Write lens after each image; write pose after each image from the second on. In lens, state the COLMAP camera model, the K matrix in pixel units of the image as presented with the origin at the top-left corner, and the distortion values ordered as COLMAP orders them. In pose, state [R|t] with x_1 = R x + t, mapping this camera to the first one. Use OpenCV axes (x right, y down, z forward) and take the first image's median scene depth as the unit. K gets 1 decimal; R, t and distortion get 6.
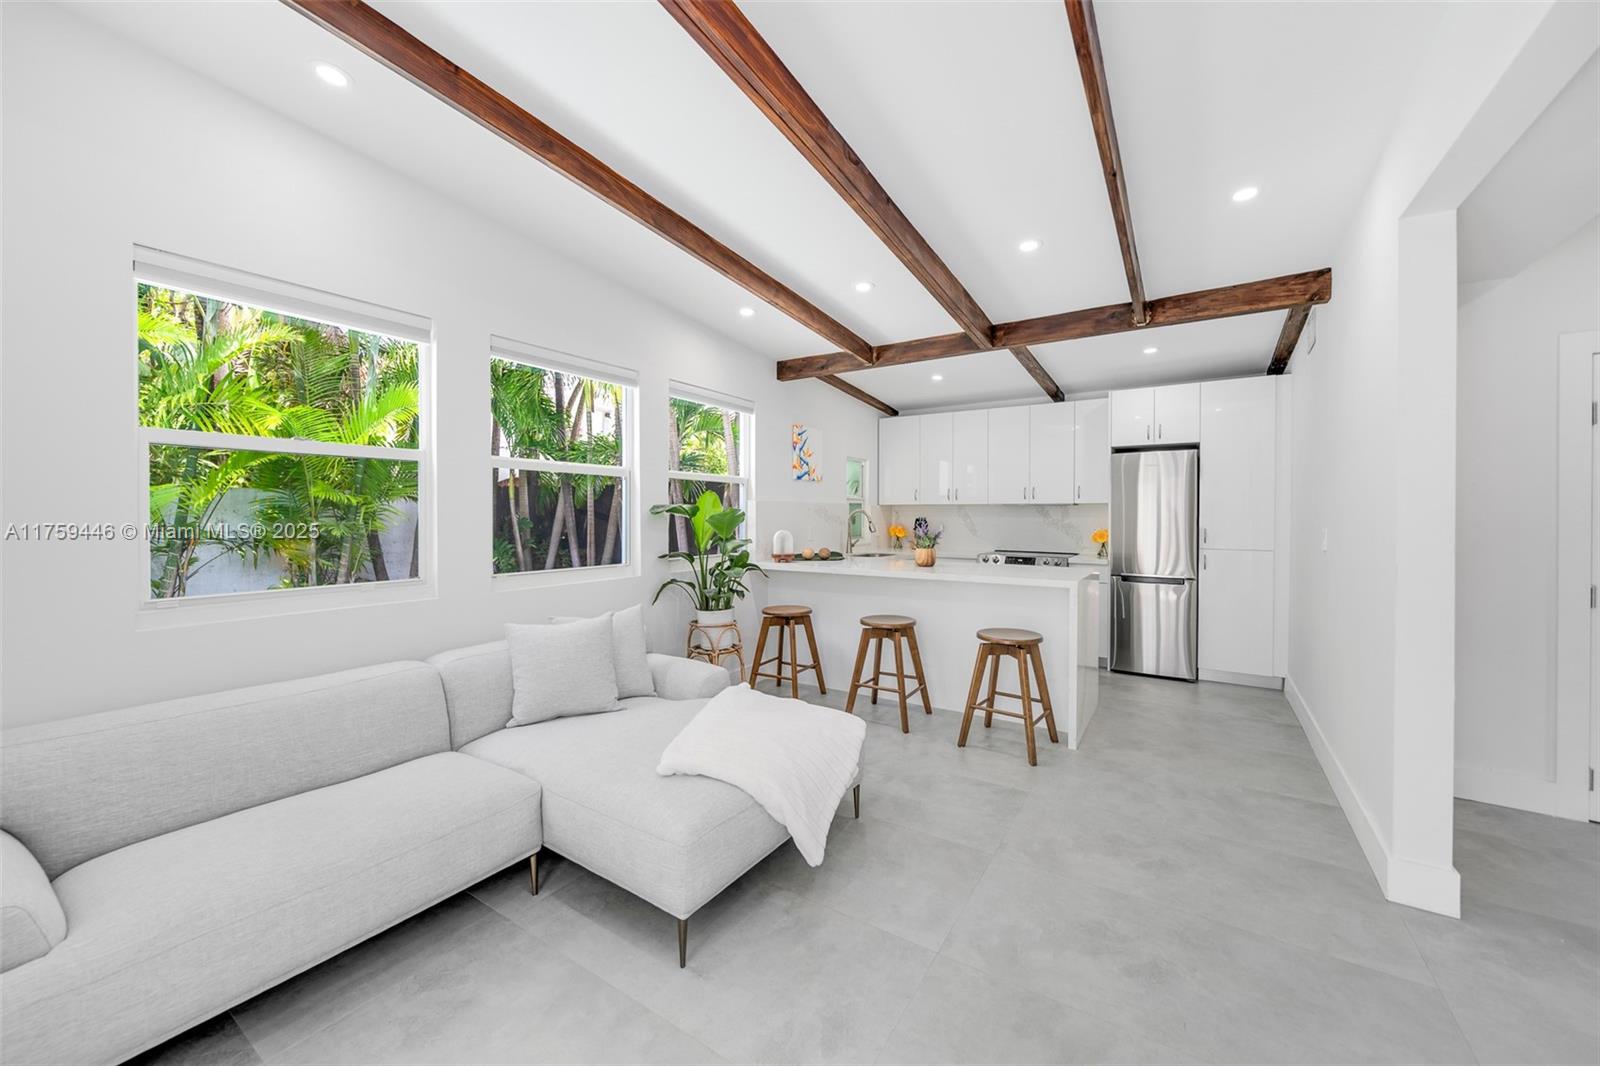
lens RADIAL K [[568.8, 0, 781.2], [0, 568.8, 510.4], [0, 0, 1]] dist [-0.001180, -0.000316]
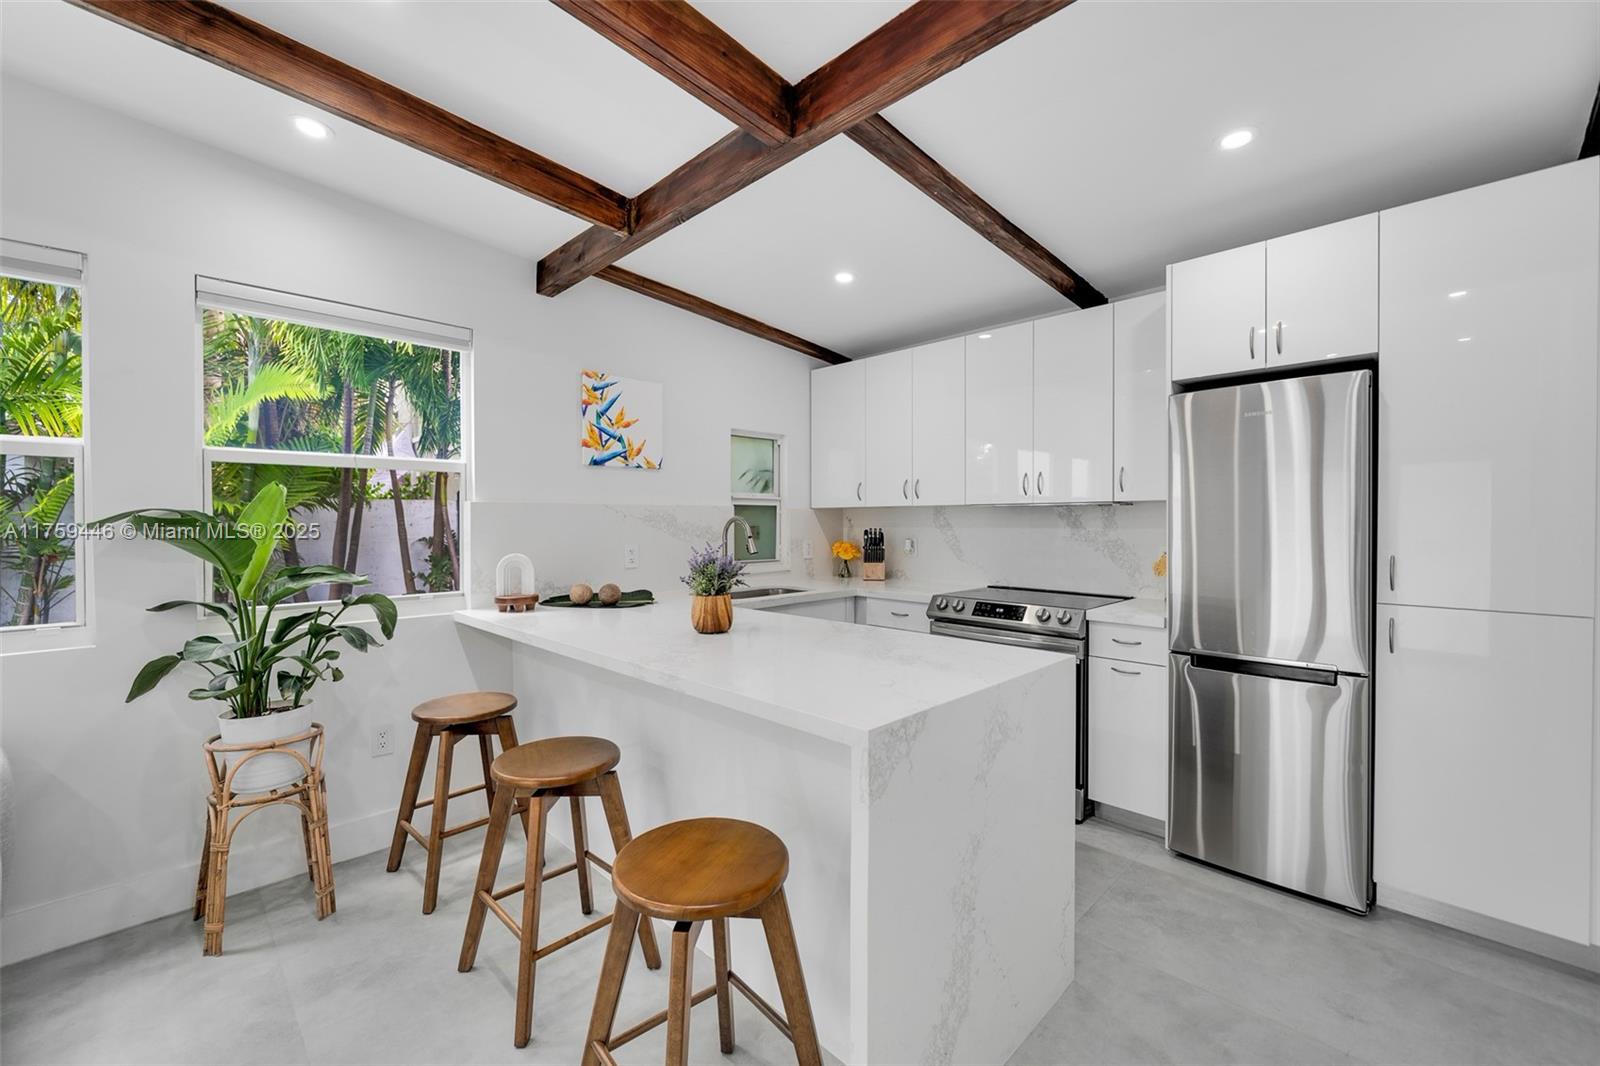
lens RADIAL K [[629.1, 0, 781.3], [0, 629.1, 519.7], [0, 0, 1]] dist [-0.000800, -0.000294]
pose [[0.981029, -0.005796, -0.193776, 0.347004], [0.006376, 0.999977, 0.002367, 0.001099], [0.193758, -0.003558, 0.981043, 0.403369]]
